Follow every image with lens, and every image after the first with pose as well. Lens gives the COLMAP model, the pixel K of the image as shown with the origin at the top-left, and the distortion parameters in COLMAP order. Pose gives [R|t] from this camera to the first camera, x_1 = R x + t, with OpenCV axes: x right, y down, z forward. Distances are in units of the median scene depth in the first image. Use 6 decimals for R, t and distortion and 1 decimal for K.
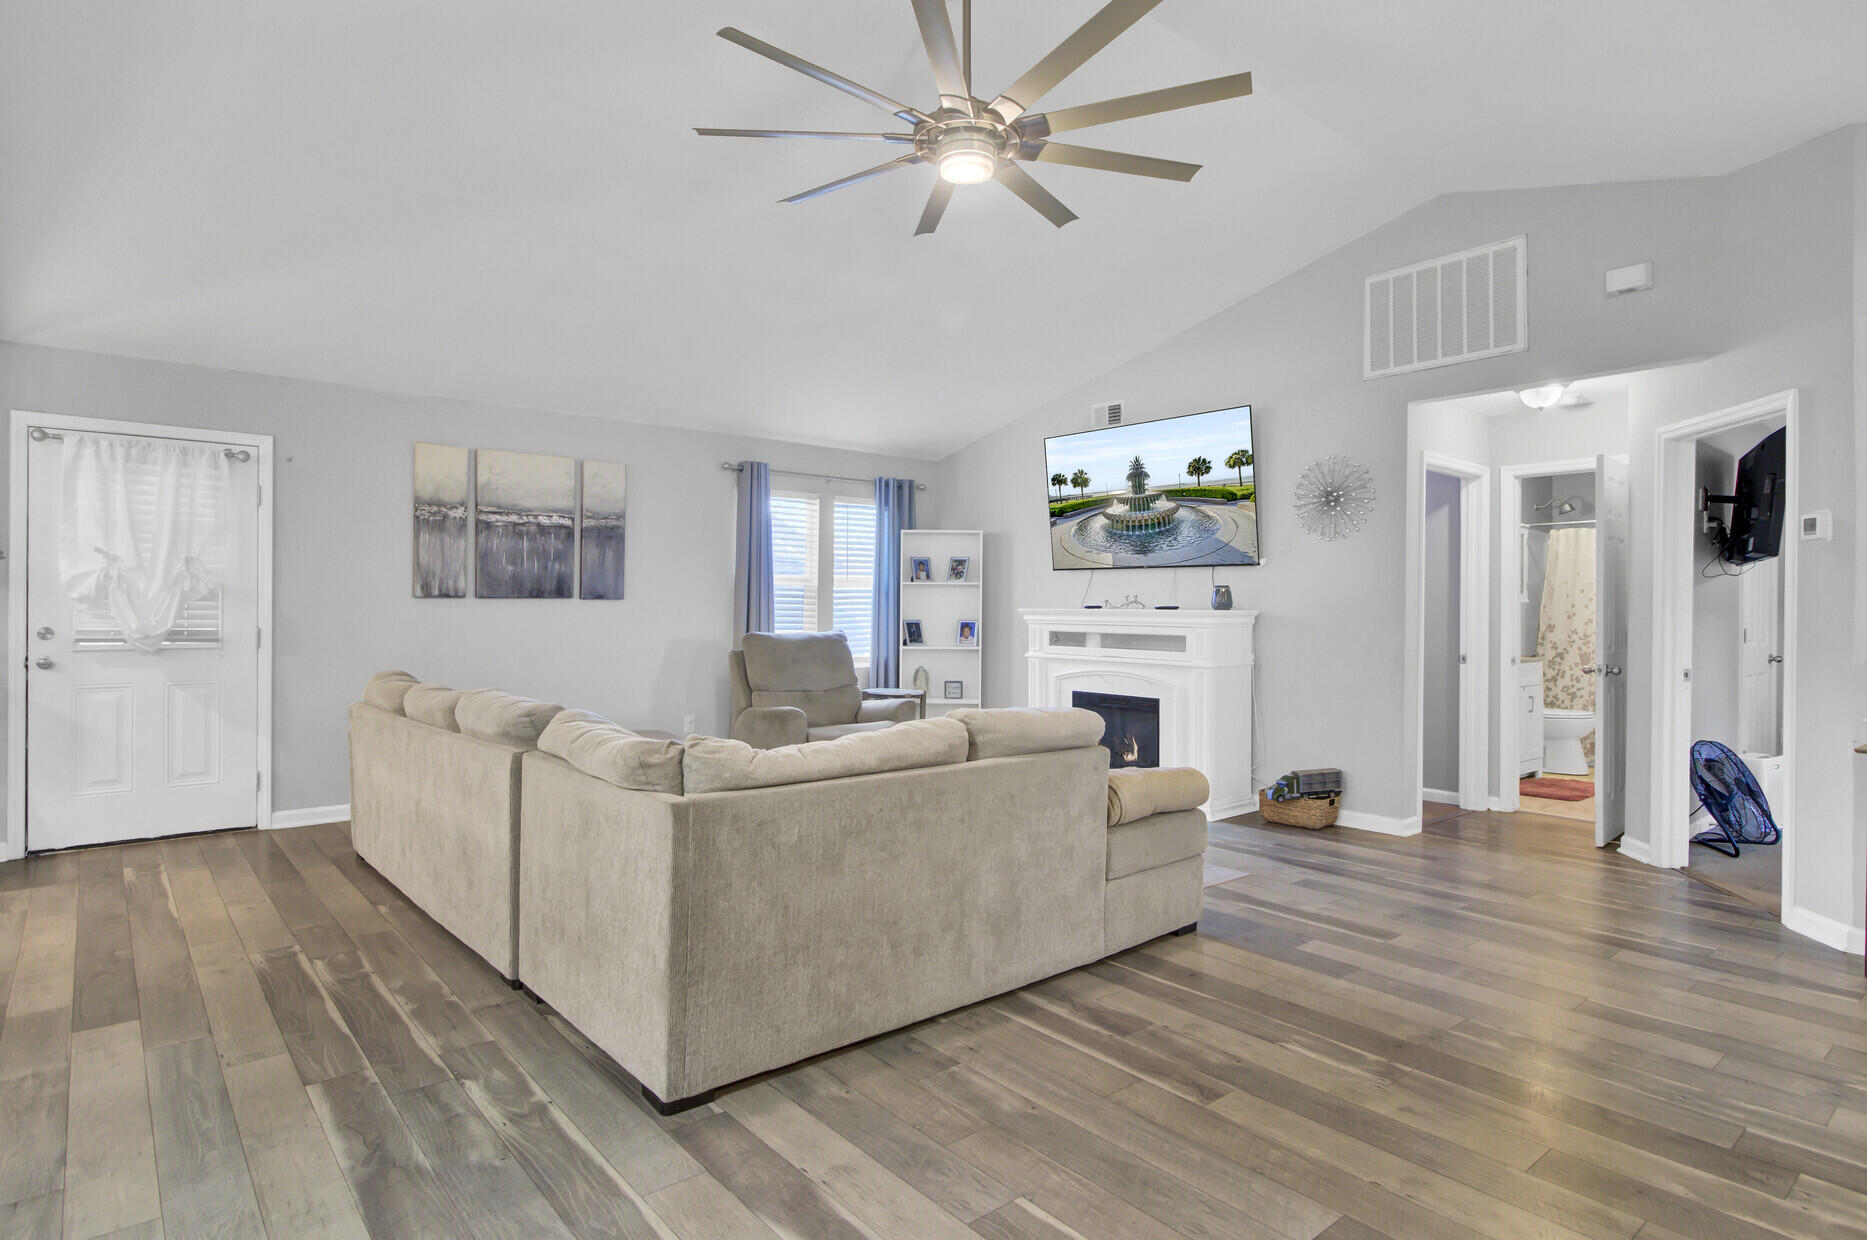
lens RADIAL K [[987.3, 0, 932.0], [0, 987.3, 611.3], [0, 0, 1]] dist [-0.002957, -0.001229]
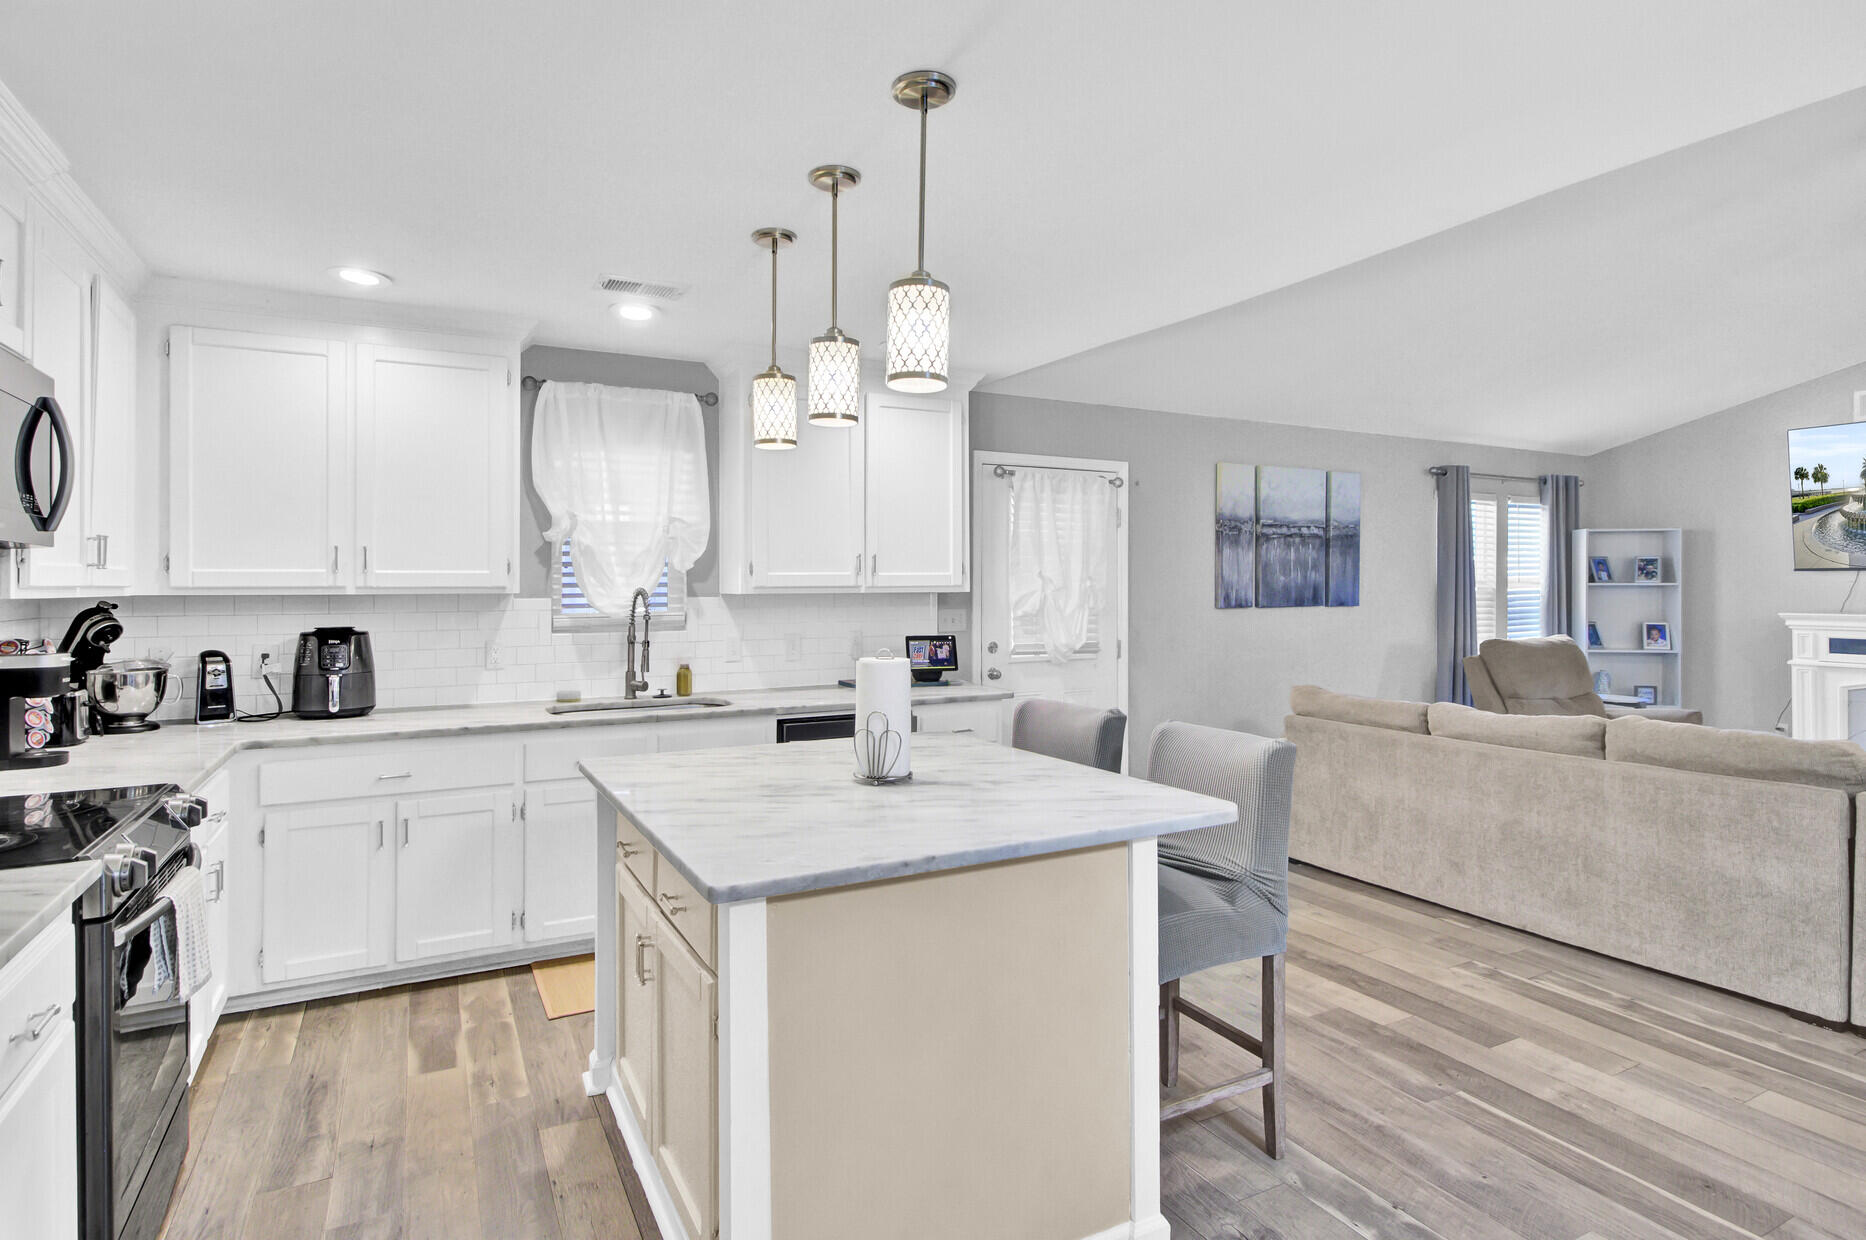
lens RADIAL K [[966.9, 0, 928.3], [0, 966.9, 579.2], [0, 0, 1]] dist [-0.001086, -0.000078]
pose [[0.976979, -0.010399, -0.213080, -0.579764], [0.007766, 0.999883, -0.013189, -0.032804], [0.213192, 0.011230, 0.976946, -0.073863]]
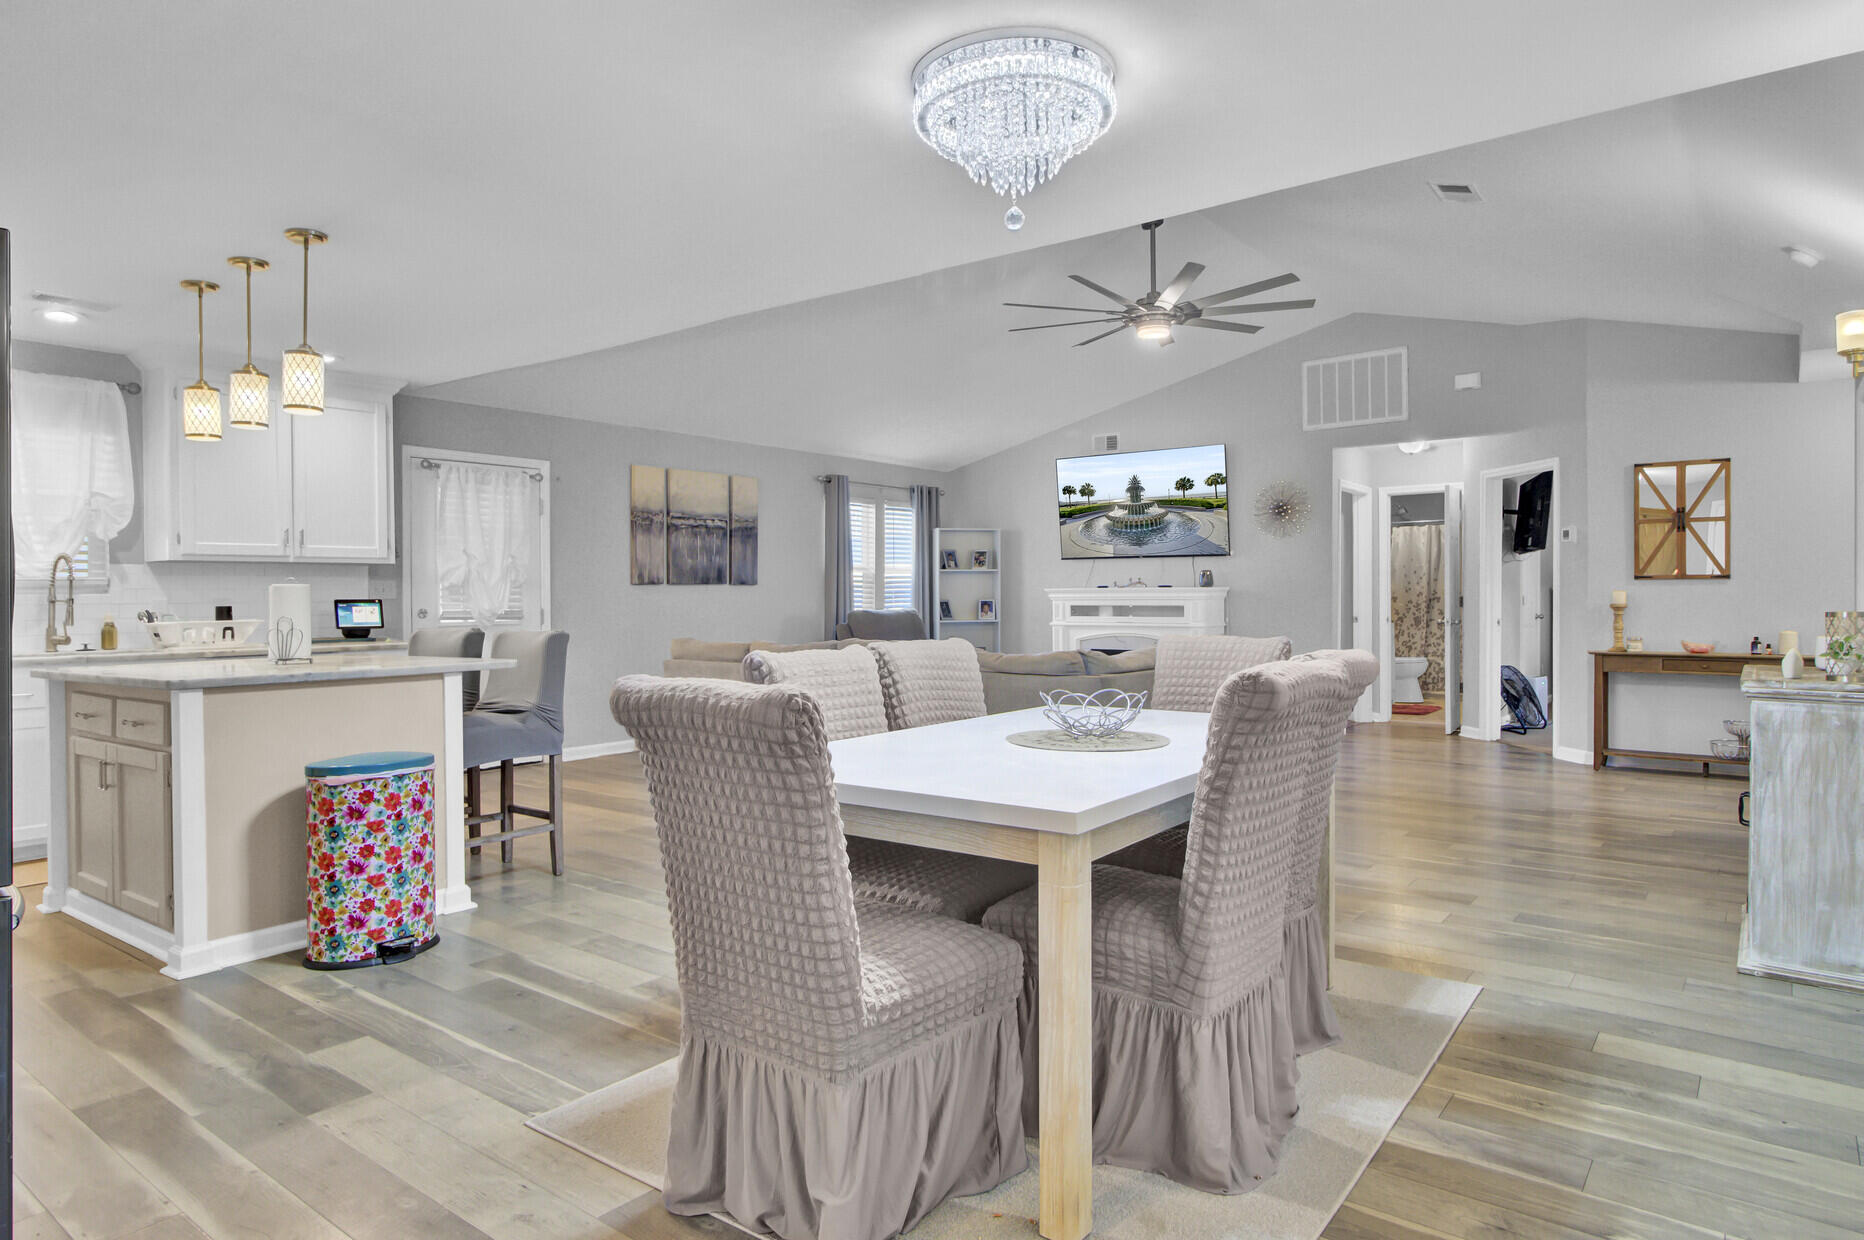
lens RADIAL K [[1101.2, 0, 927.7], [0, 1101.2, 604.5], [0, 0, 1]] dist [0.003439, 0.001837]
pose [[0.977387, -0.017685, 0.210717, -0.431880], [0.017582, 0.999843, 0.002362, 0.014618], [-0.210726, 0.001397, 0.977544, -0.465153]]
